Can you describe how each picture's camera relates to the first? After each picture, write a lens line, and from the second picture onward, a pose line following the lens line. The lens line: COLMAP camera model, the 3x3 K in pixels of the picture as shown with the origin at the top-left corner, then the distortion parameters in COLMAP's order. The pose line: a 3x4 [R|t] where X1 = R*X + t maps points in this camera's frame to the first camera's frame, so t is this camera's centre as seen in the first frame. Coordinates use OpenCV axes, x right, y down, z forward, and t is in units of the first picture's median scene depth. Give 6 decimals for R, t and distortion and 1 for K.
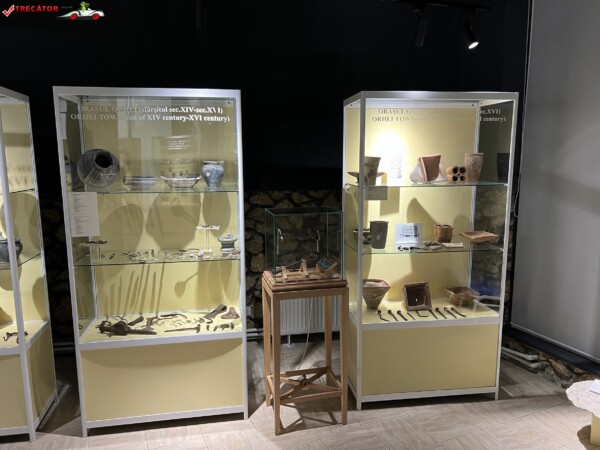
lens RADIAL K [[453.7, 0, 302.7], [0, 453.7, 225.7], [0, 0, 1]] dist [0.034774, -0.035339]
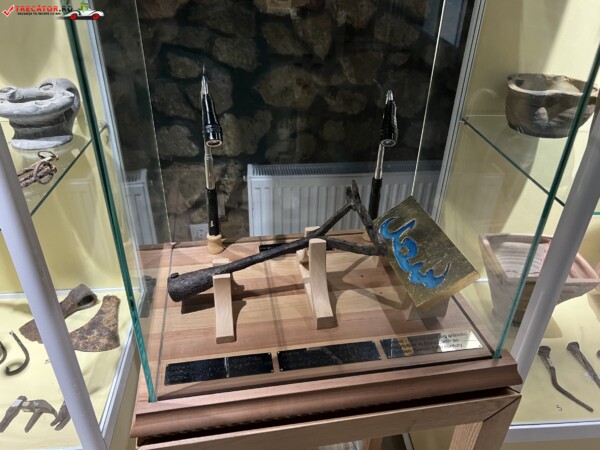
lens RADIAL K [[453.7, 0, 302.7], [0, 453.7, 225.7], [0, 0, 1]] dist [0.034774, -0.035339]
pose [[0.997368, 0.060446, -0.040032, 0.002754], [-0.040506, 0.922533, 0.383787, -0.009561], [0.060129, -0.381156, 0.922553, 0.568860]]
